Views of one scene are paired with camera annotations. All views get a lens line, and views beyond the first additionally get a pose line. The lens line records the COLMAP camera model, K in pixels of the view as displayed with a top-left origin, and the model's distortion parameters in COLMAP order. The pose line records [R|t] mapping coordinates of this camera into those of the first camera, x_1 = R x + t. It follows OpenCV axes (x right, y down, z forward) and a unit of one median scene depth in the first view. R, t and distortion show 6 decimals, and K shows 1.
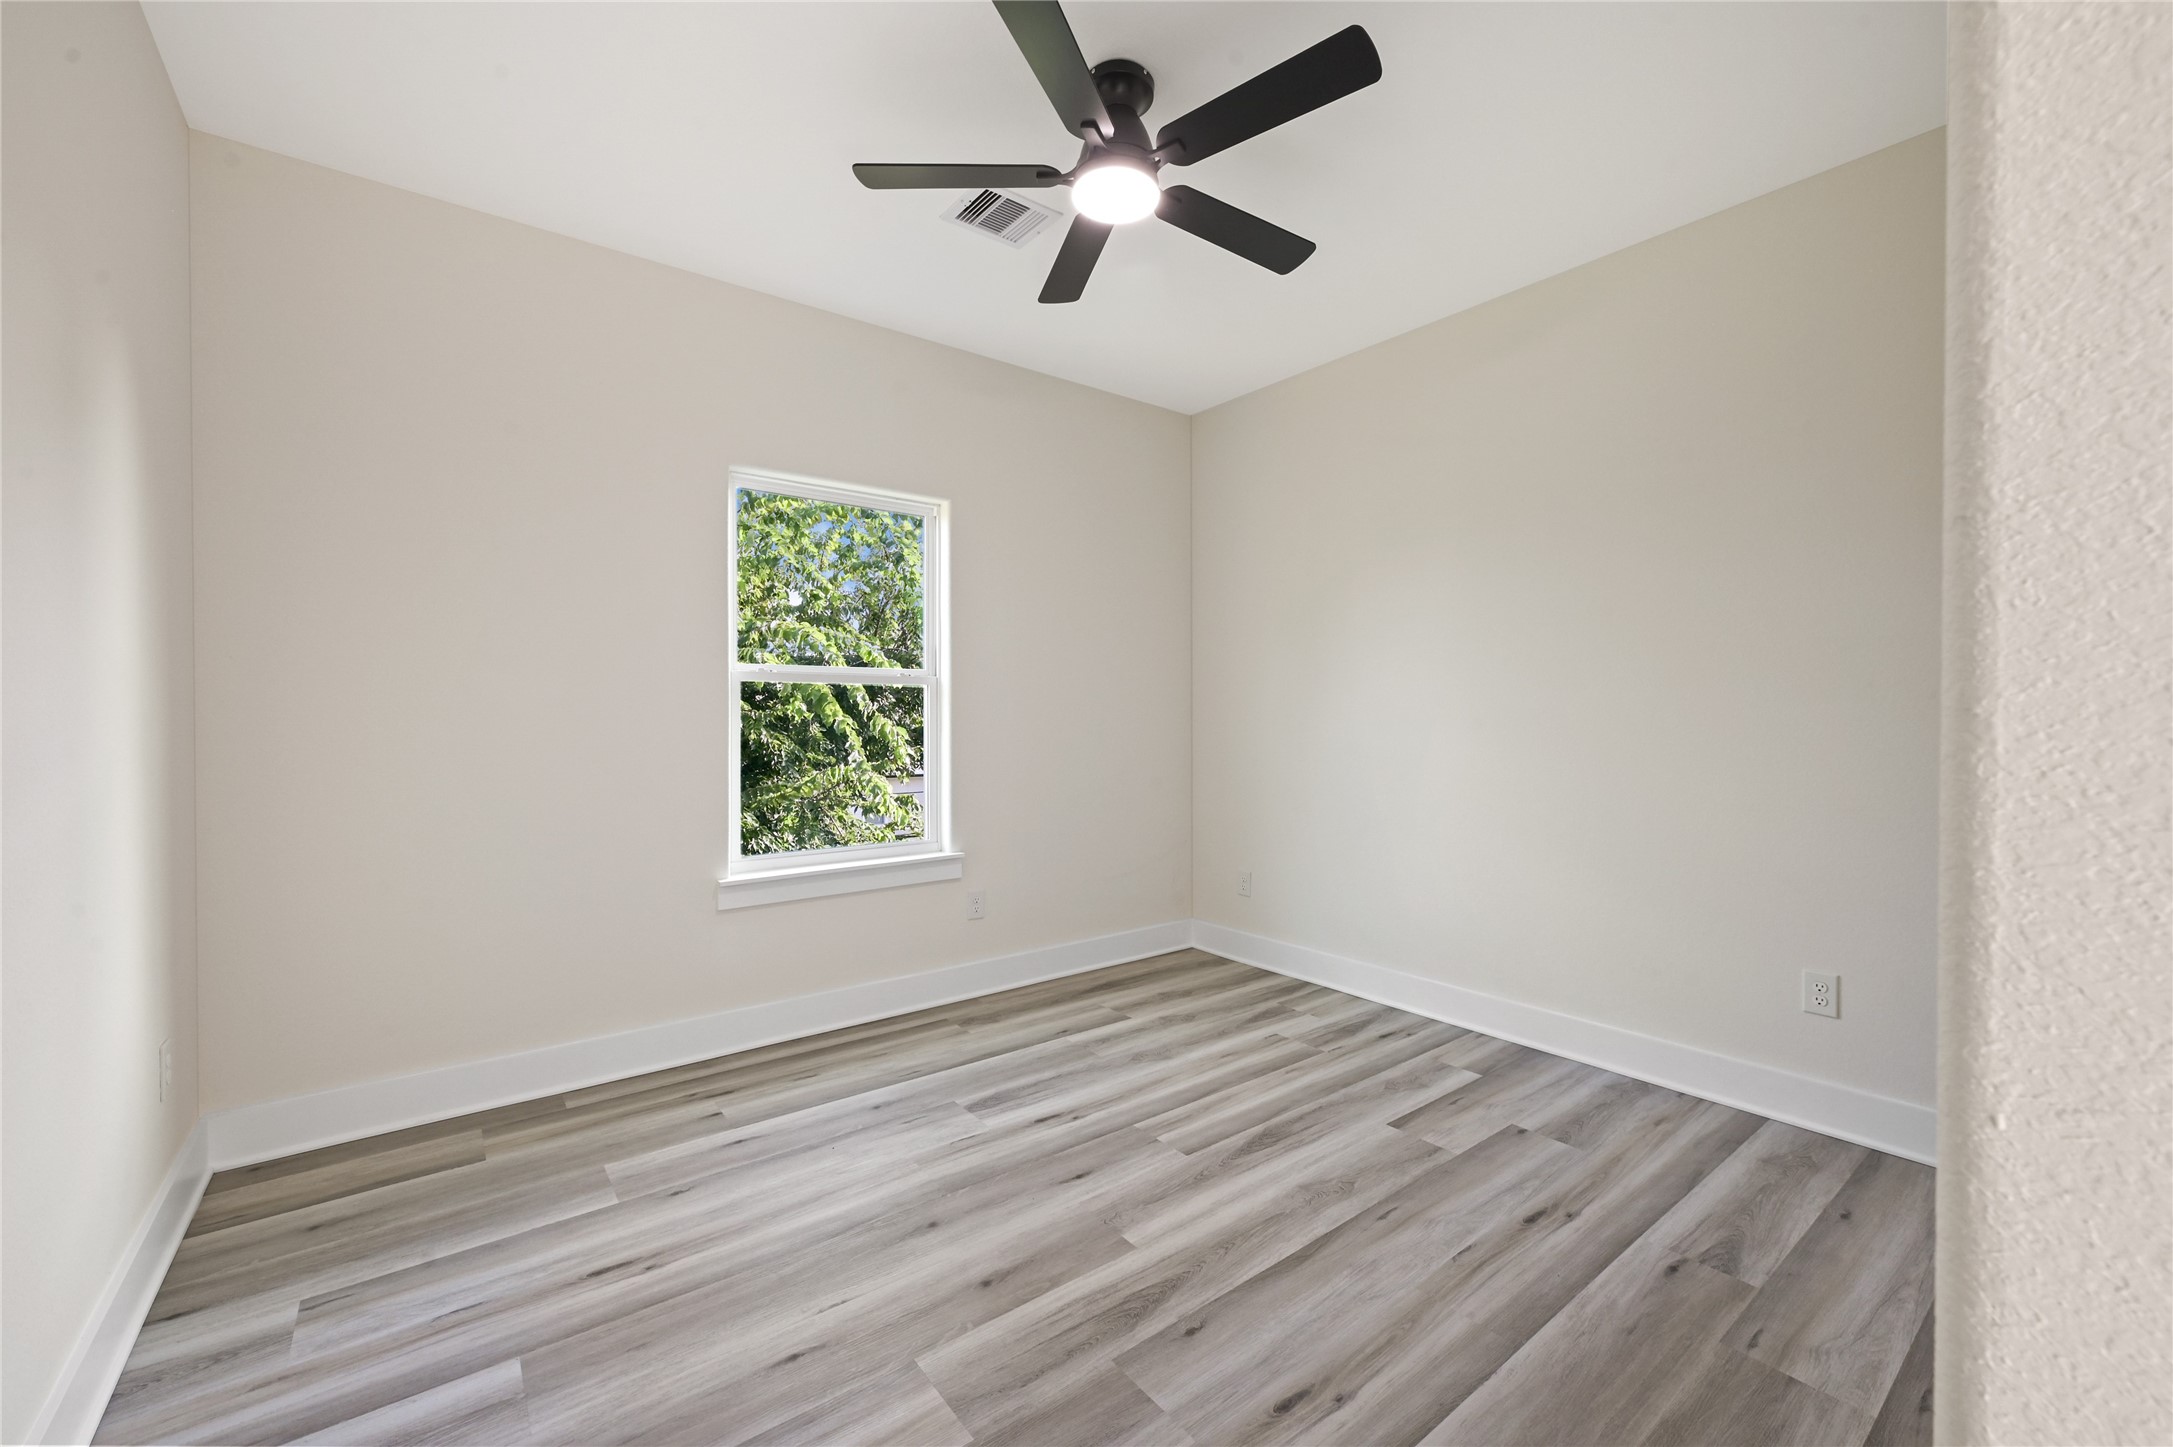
lens RADIAL K [[873.9, 0, 1087.7], [0, 873.9, 718.5], [0, 0, 1]] dist [-0.015848, 0.000591]
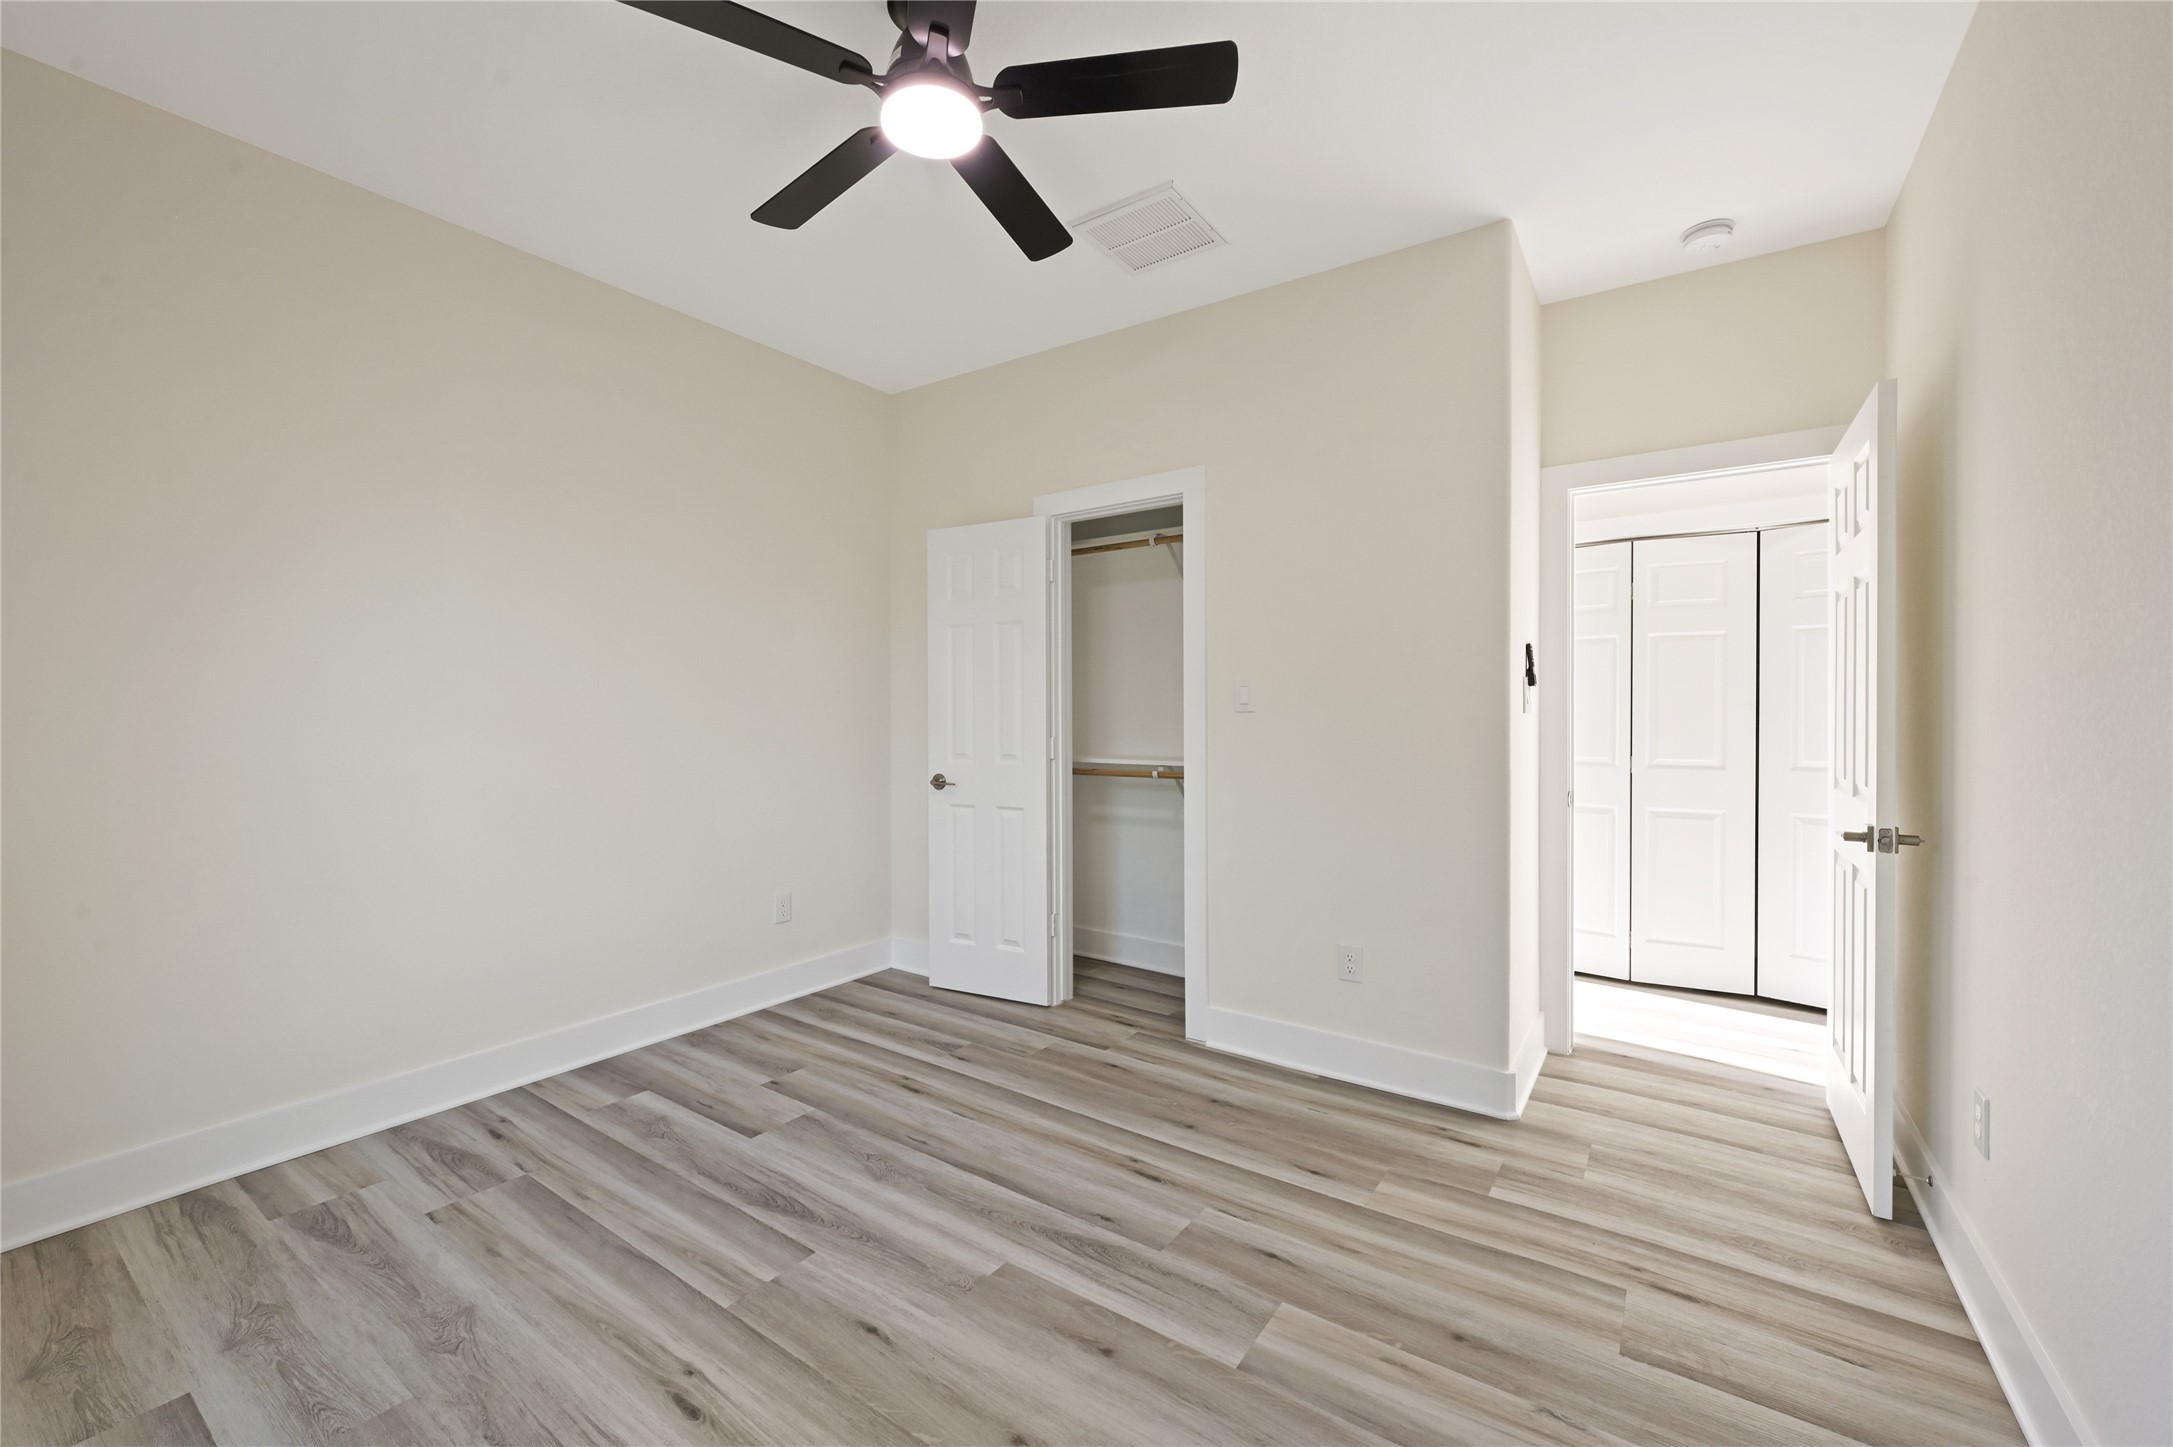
lens RADIAL K [[873.9, 0, 1081.1], [0, 873.9, 719.5], [0, 0, 1]] dist [-0.015848, 0.000591]
pose [[-0.297741, -0.008281, 0.954611, -0.728146], [0.011151, 0.999864, 0.012152, -0.012990], [-0.954582, 0.014263, -0.297608, 0.971237]]
